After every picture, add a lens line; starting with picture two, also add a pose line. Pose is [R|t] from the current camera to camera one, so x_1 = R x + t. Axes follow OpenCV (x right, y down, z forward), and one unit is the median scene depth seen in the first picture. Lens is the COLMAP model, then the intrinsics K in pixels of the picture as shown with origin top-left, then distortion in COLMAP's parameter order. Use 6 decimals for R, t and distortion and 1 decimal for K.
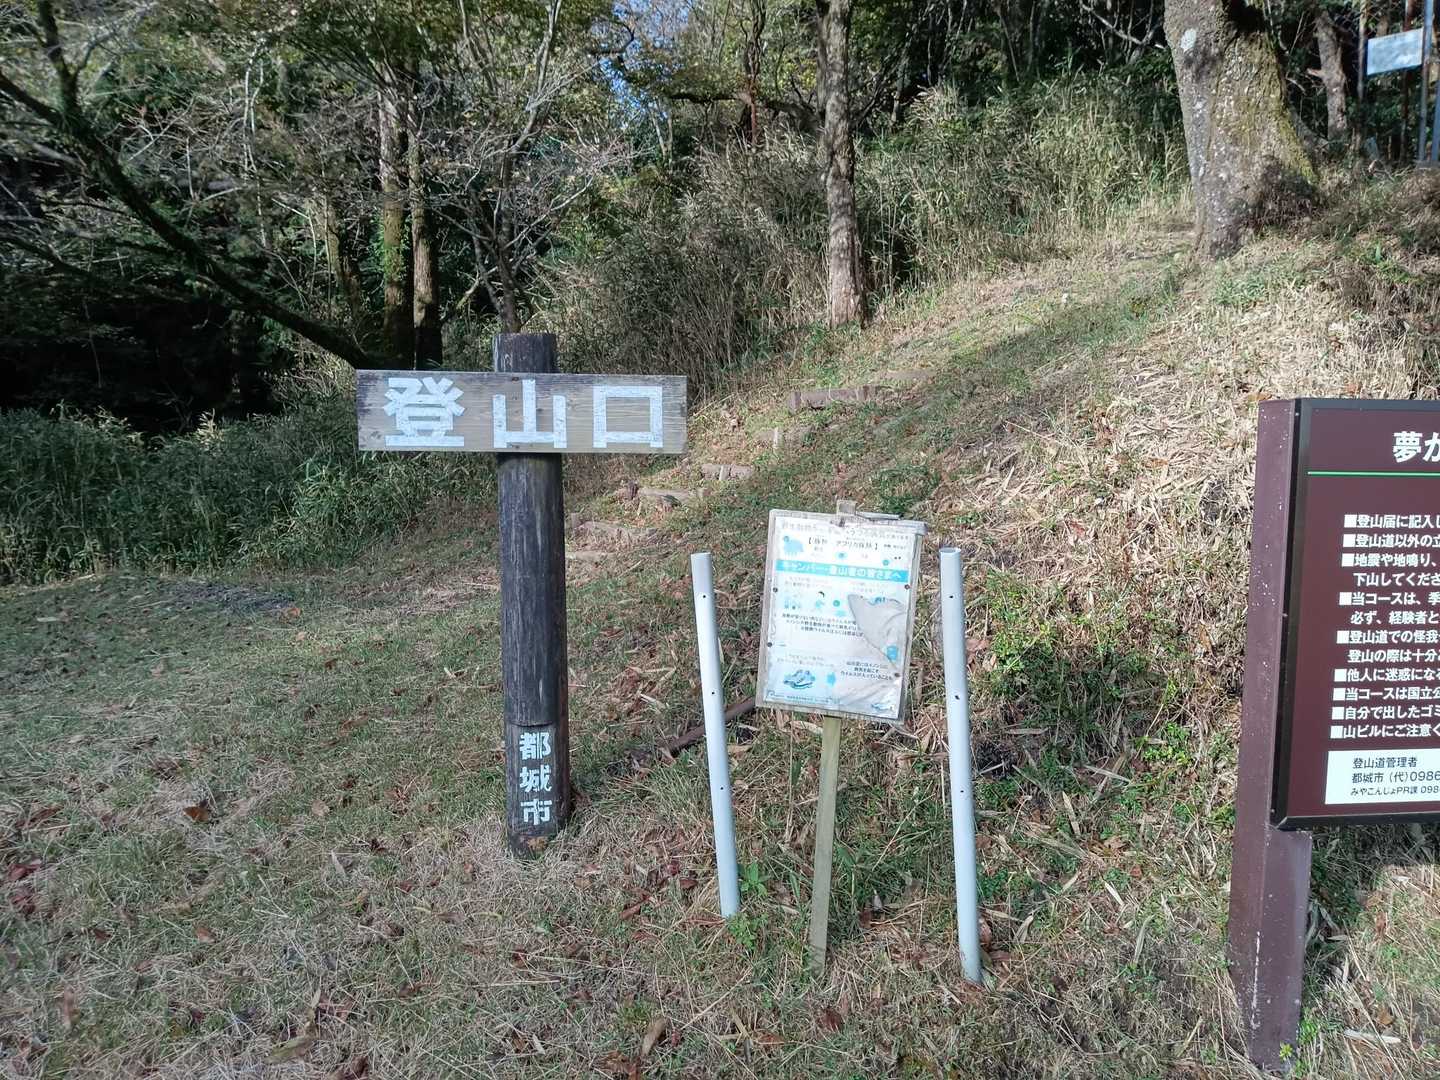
lens RADIAL K [[905.8, 0, 718.7], [0, 905.8, 568.2], [0, 0, 1]] dist [0.026251, -0.001523]
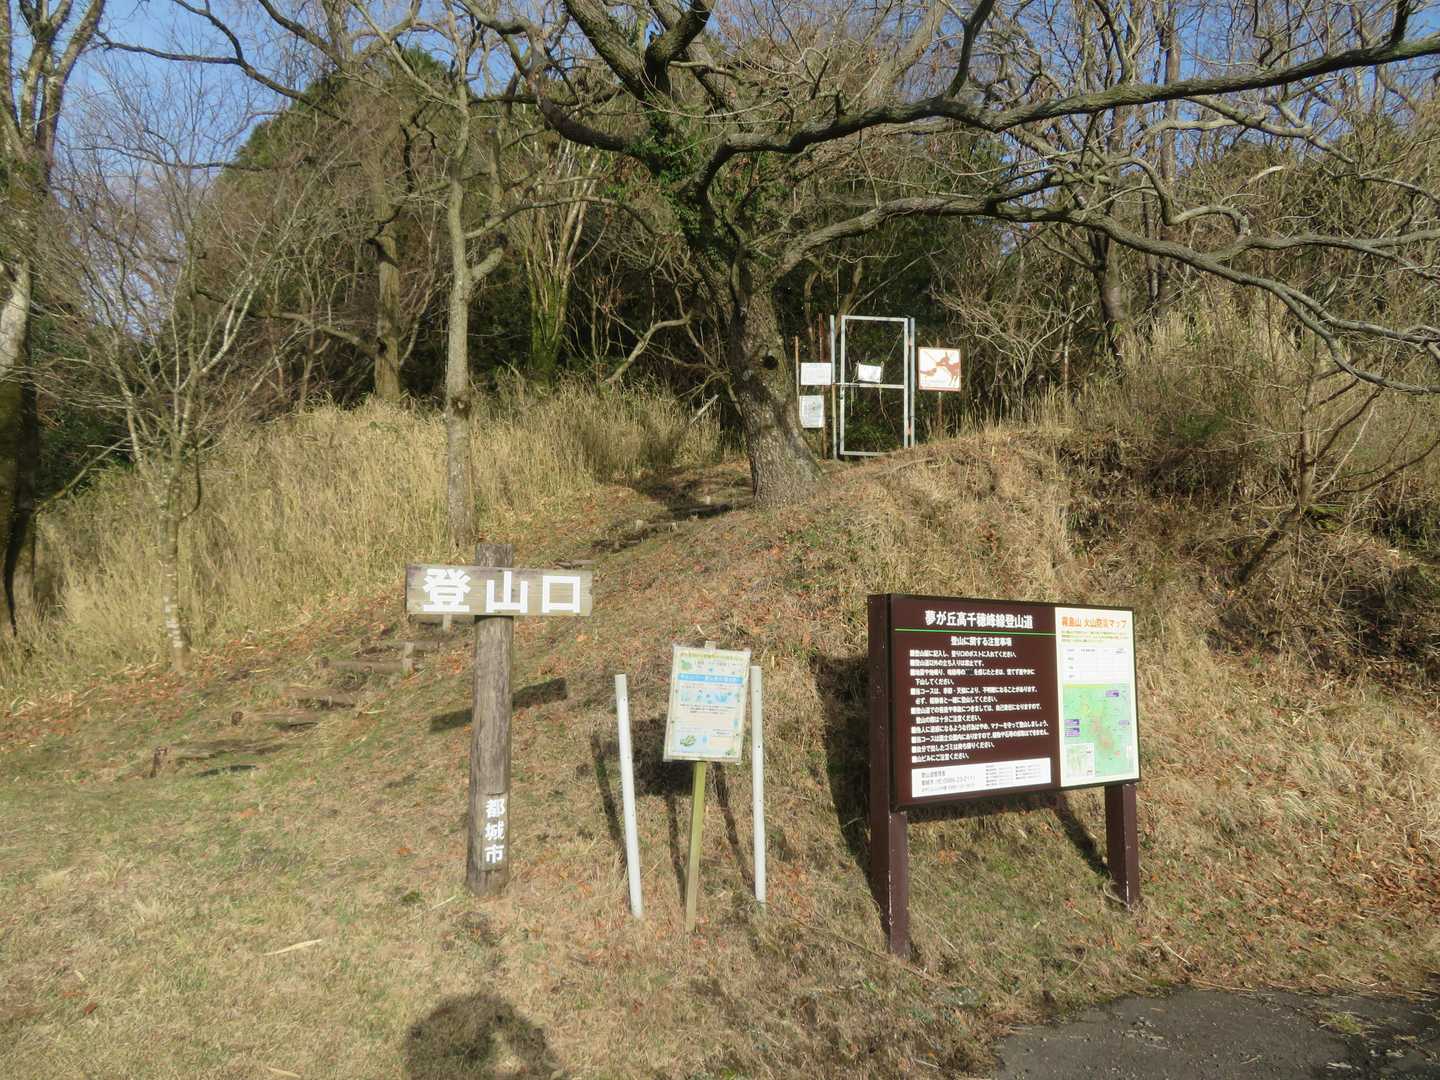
lens RADIAL K [[905.8, 0, 718.7], [0, 905.8, 568.2], [0, 0, 1]] dist [0.026251, -0.001523]
pose [[0.889458, 0.032976, 0.455827, -0.619032], [0.043626, 0.986713, -0.156509, 0.058658], [-0.454931, 0.159094, 0.876200, -0.604293]]
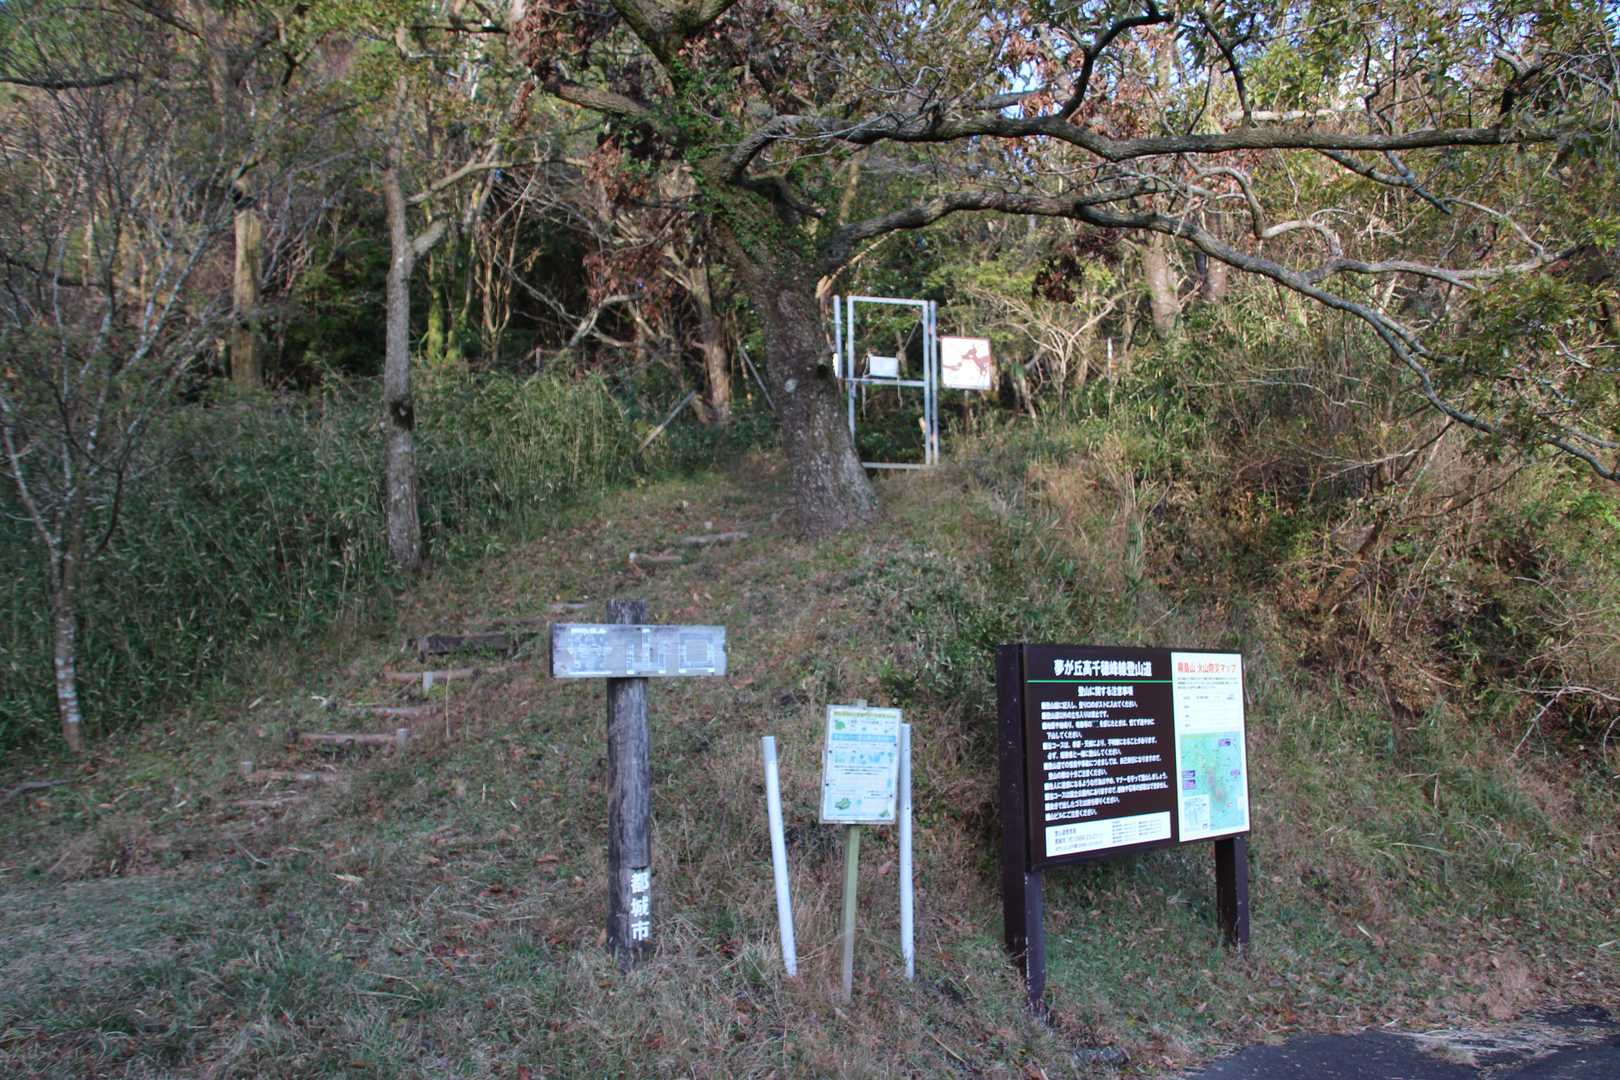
lens RADIAL K [[1159.7, 0, 811.7], [0, 1159.7, 617.1], [0, 0, 1]] dist [-0.040663, -0.000833]
pose [[0.825637, 0.012661, 0.564060, -1.080299], [0.078809, 0.987359, -0.137518, 0.060401], [-0.558671, 0.157993, 0.814202, -0.736748]]
